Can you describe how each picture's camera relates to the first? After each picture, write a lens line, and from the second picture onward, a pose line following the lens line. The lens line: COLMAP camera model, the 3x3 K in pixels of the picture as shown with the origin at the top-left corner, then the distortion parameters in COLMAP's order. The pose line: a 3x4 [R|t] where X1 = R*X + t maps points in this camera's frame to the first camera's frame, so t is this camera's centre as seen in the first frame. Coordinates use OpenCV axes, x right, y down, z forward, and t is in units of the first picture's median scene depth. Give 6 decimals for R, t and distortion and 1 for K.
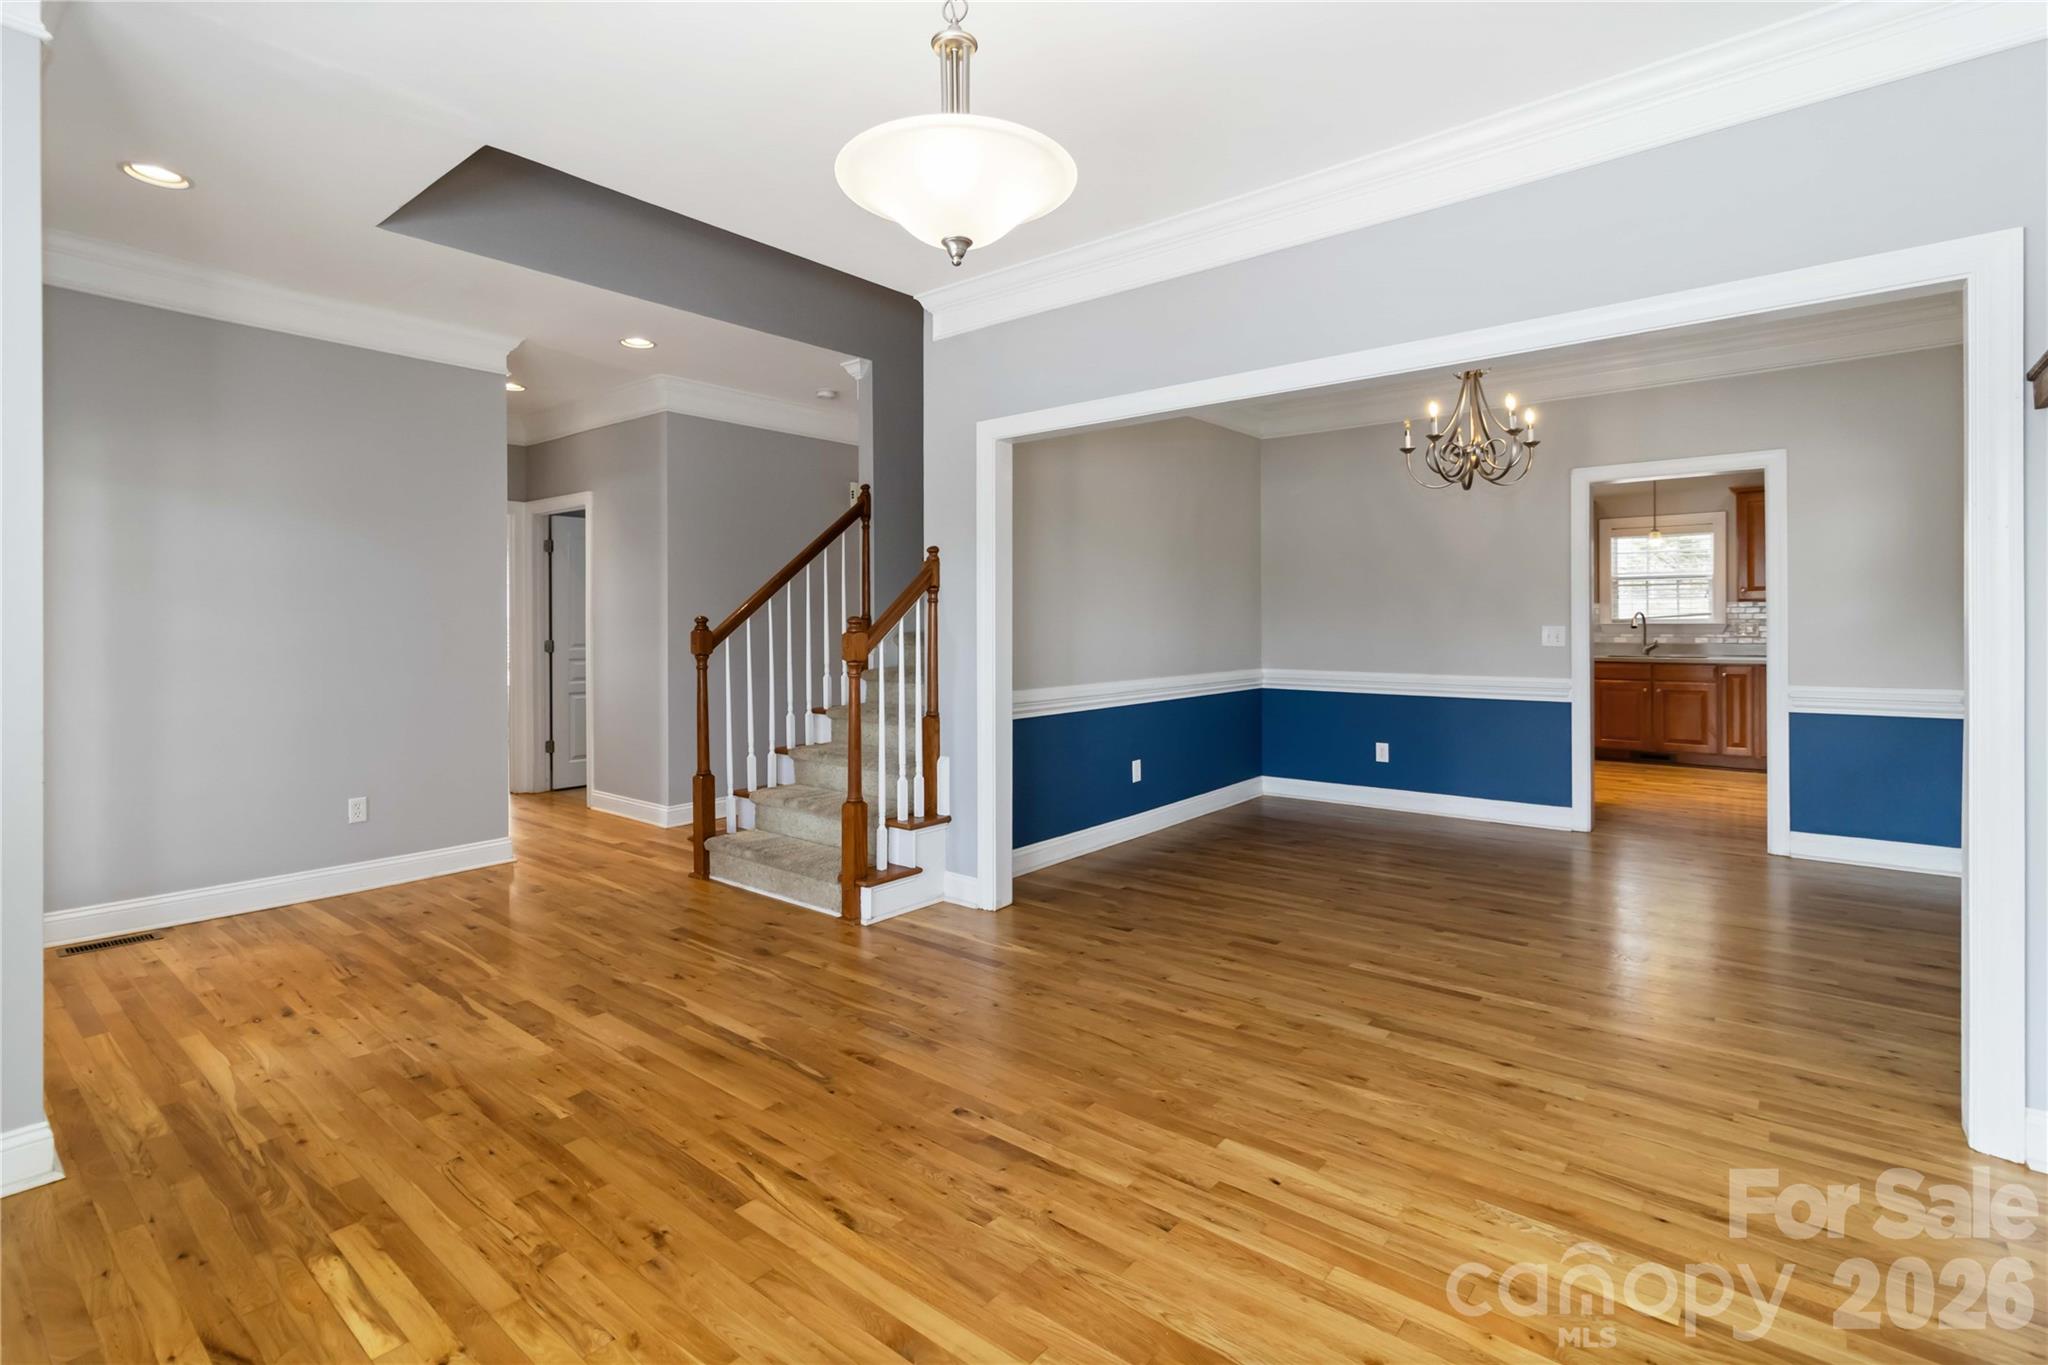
lens RADIAL K [[958.4, 0, 1021.3], [0, 958.4, 631.1], [0, 0, 1]] dist [0.024207, -0.000335]
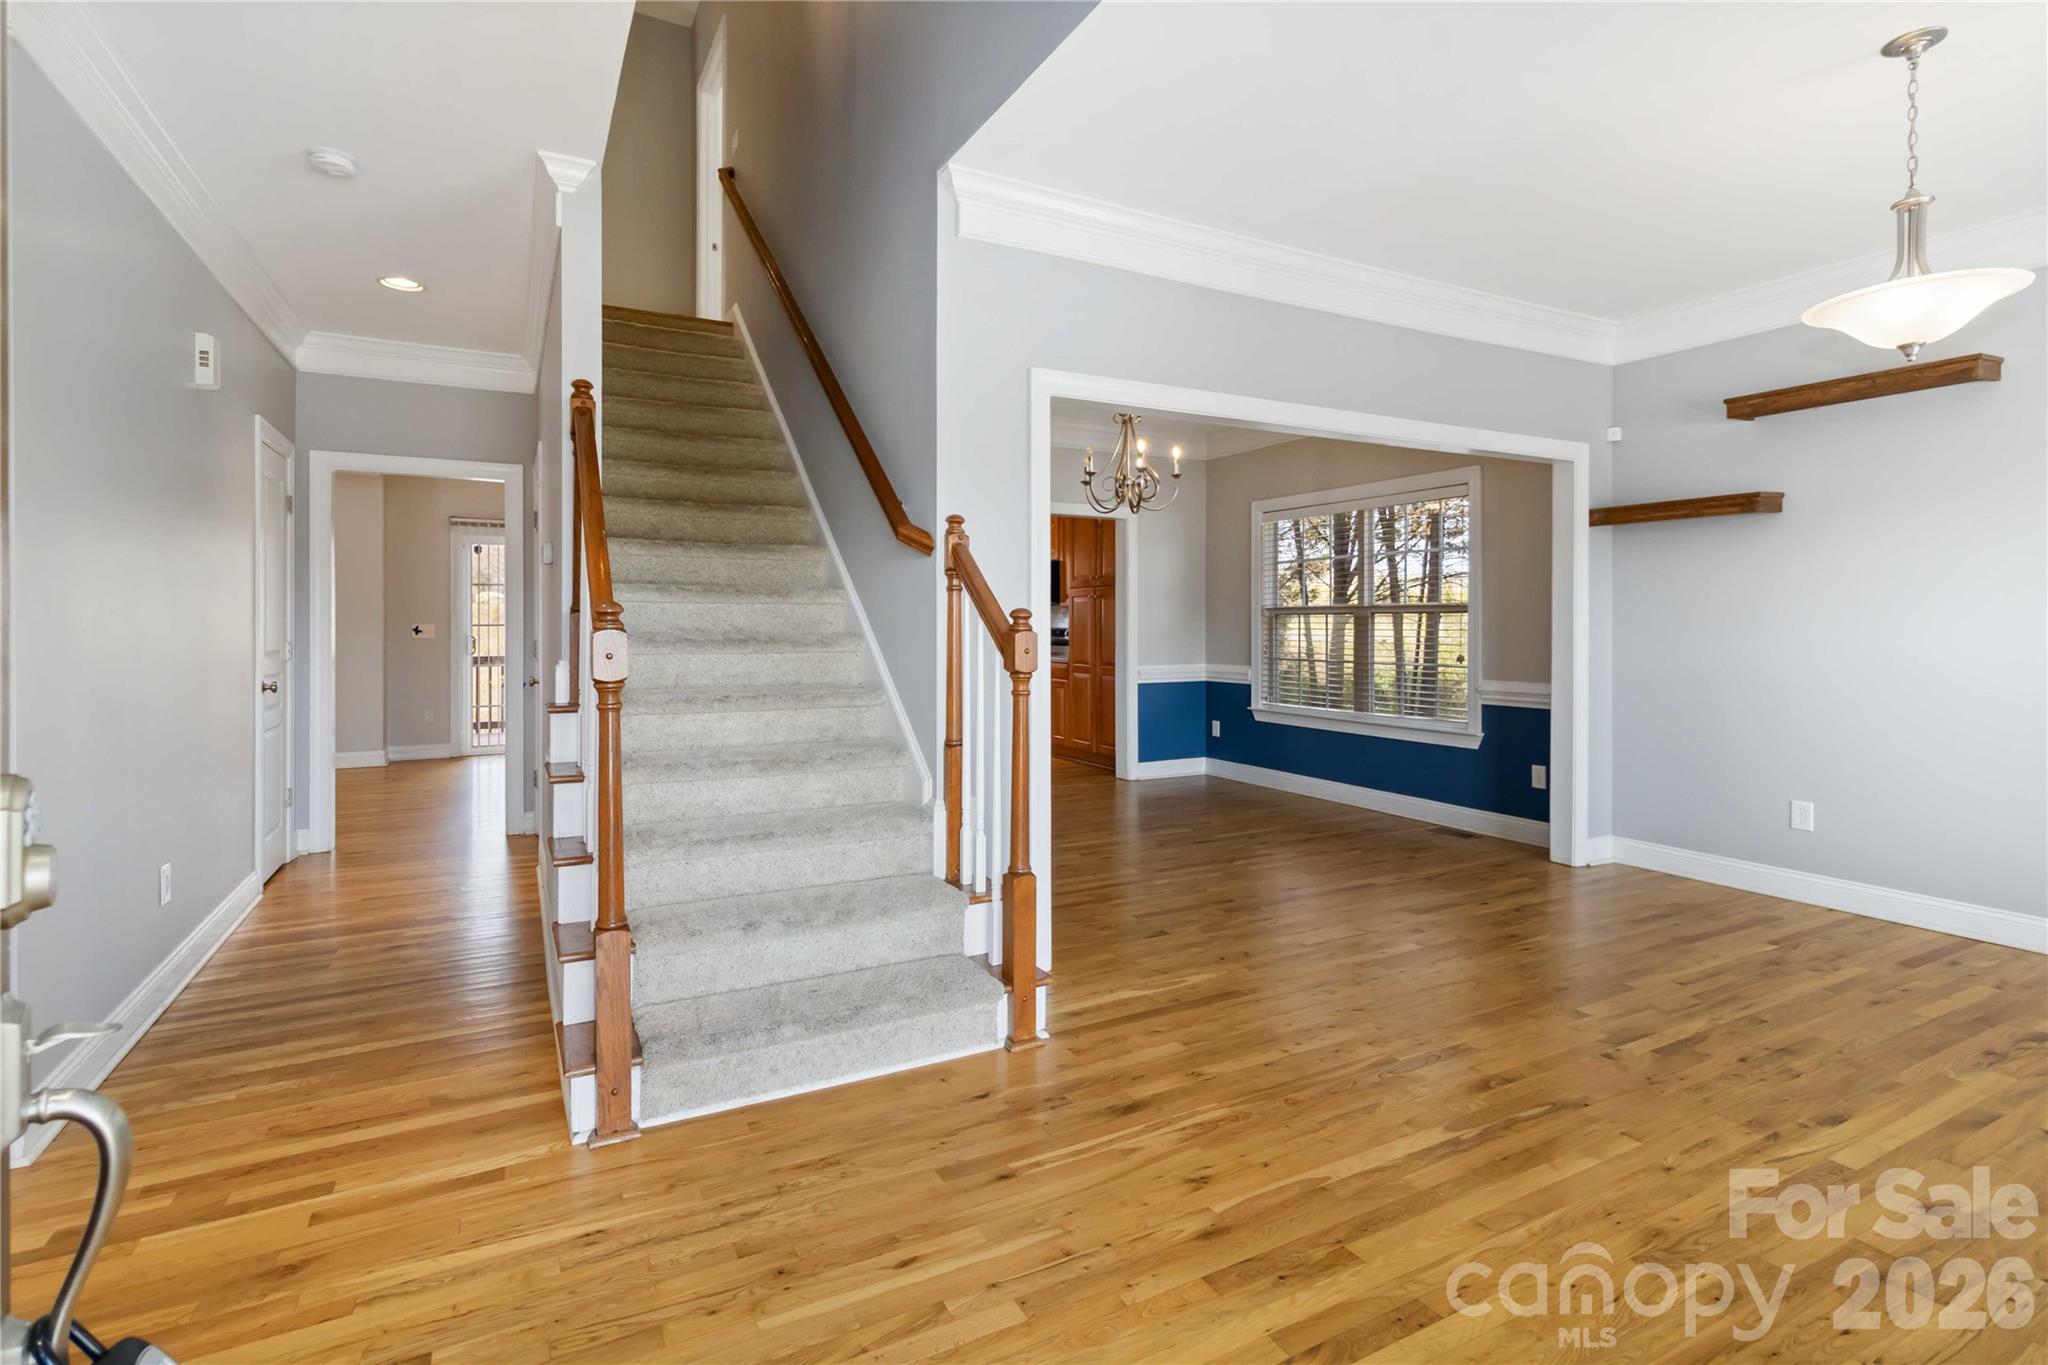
lens RADIAL K [[963.5, 0, 1021.0], [0, 963.5, 621.0], [0, 0, 1]] dist [0.008268, -0.001340]
pose [[0.379312, 0.009347, 0.925221, -1.106105], [0.008566, 0.999871, -0.013613, 0.006108], [-0.925229, 0.013089, 0.379183, 0.977601]]
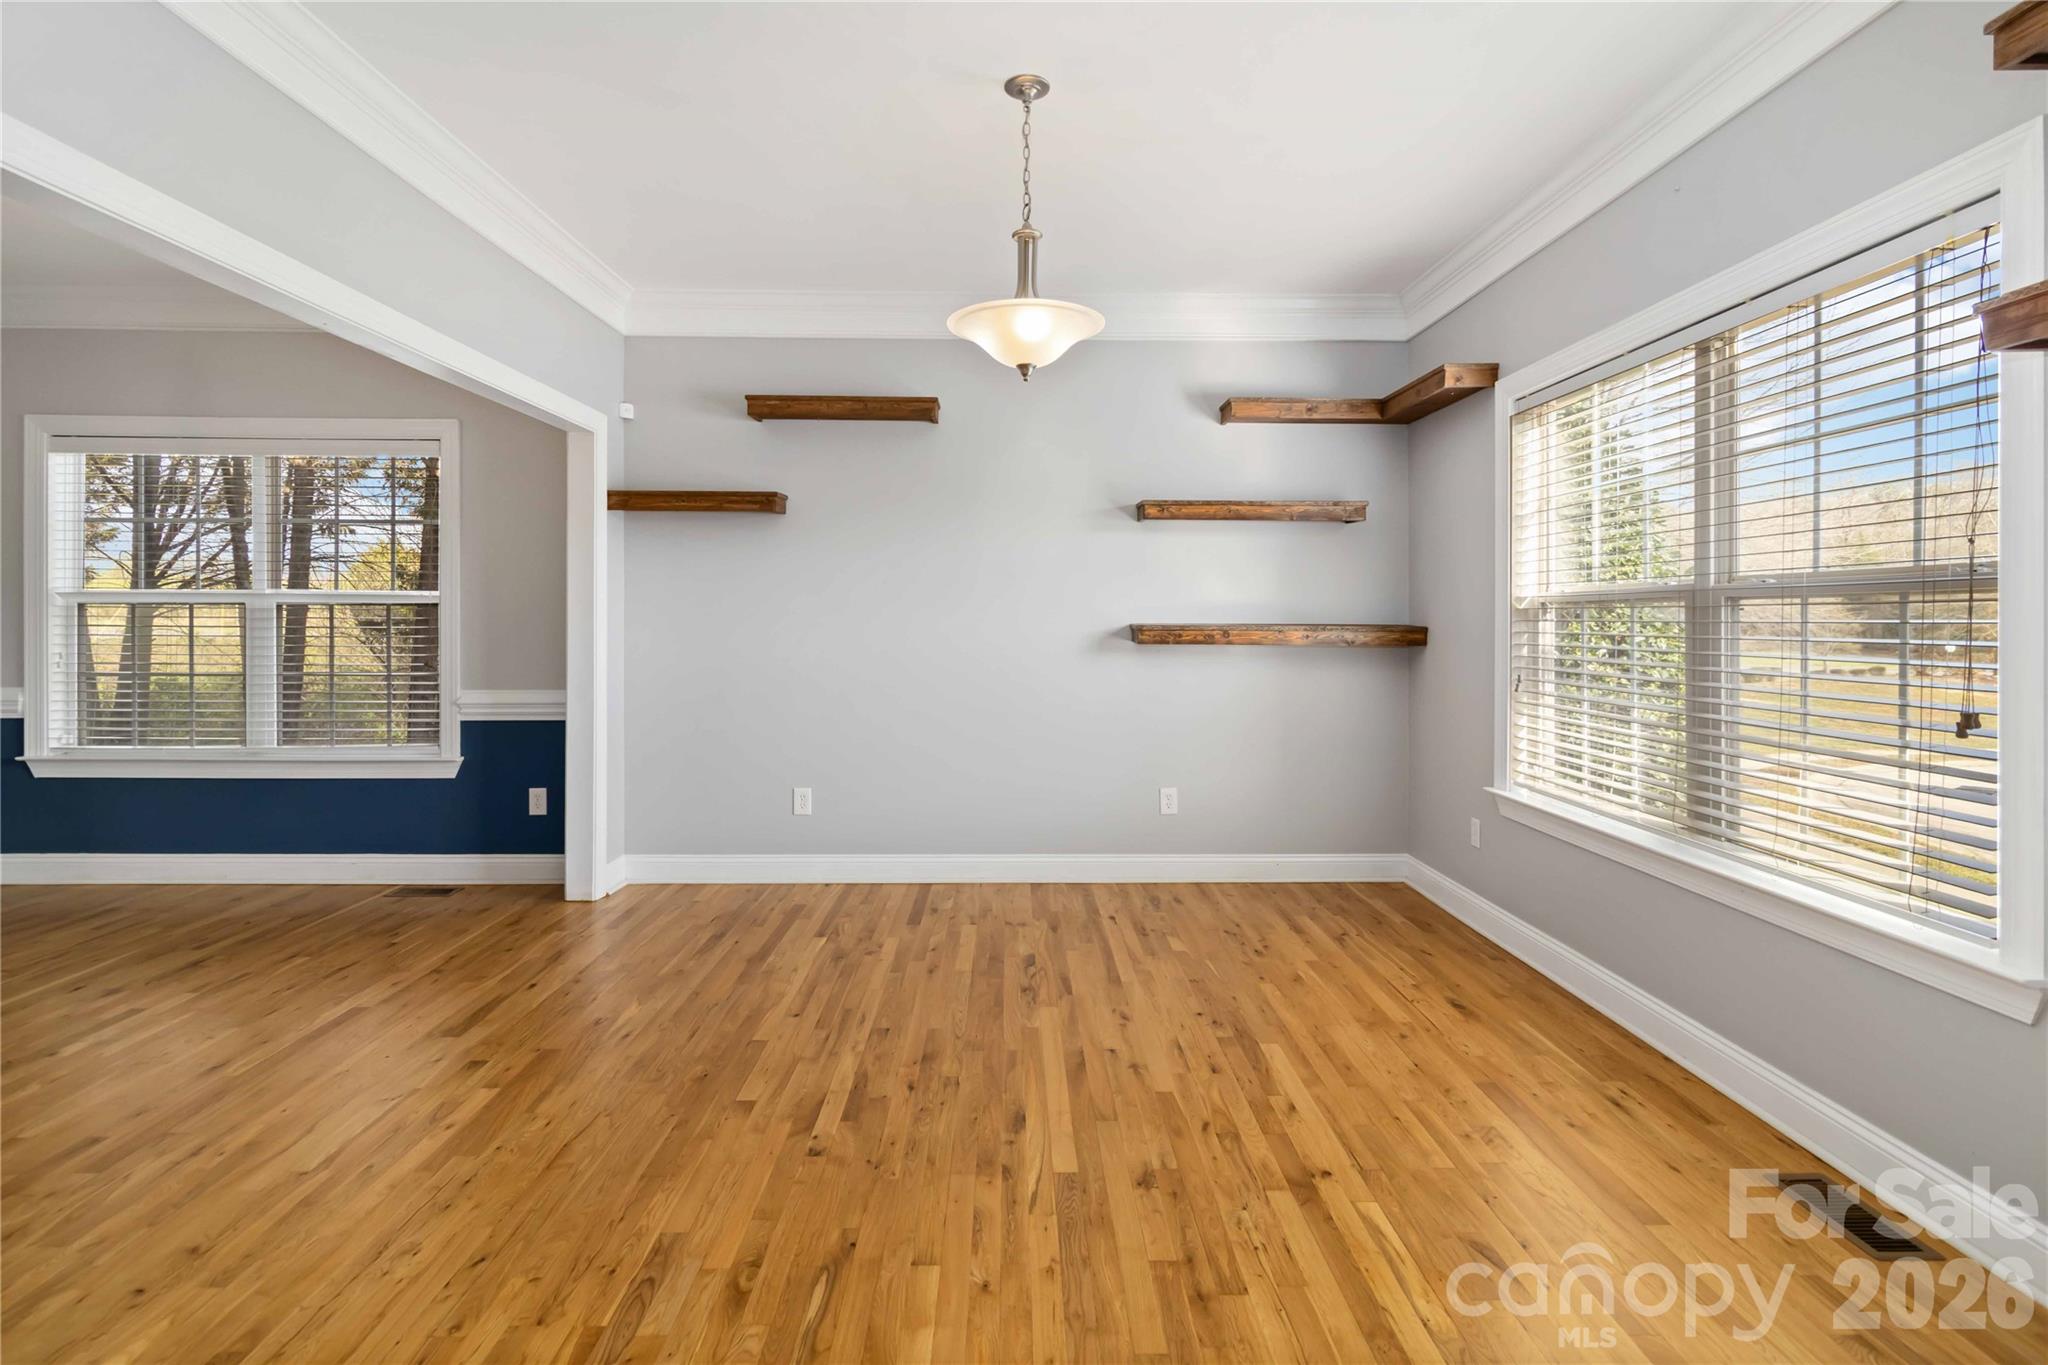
lens RADIAL K [[963.5, 0, 1021.0], [0, 963.5, 621.0], [0, 0, 1]] dist [0.008268, -0.001340]
pose [[-0.649310, 0.002953, 0.760518, -0.718669], [0.007816, 0.999966, 0.002790, -0.000960], [-0.760484, 0.007756, -0.649311, 1.174685]]
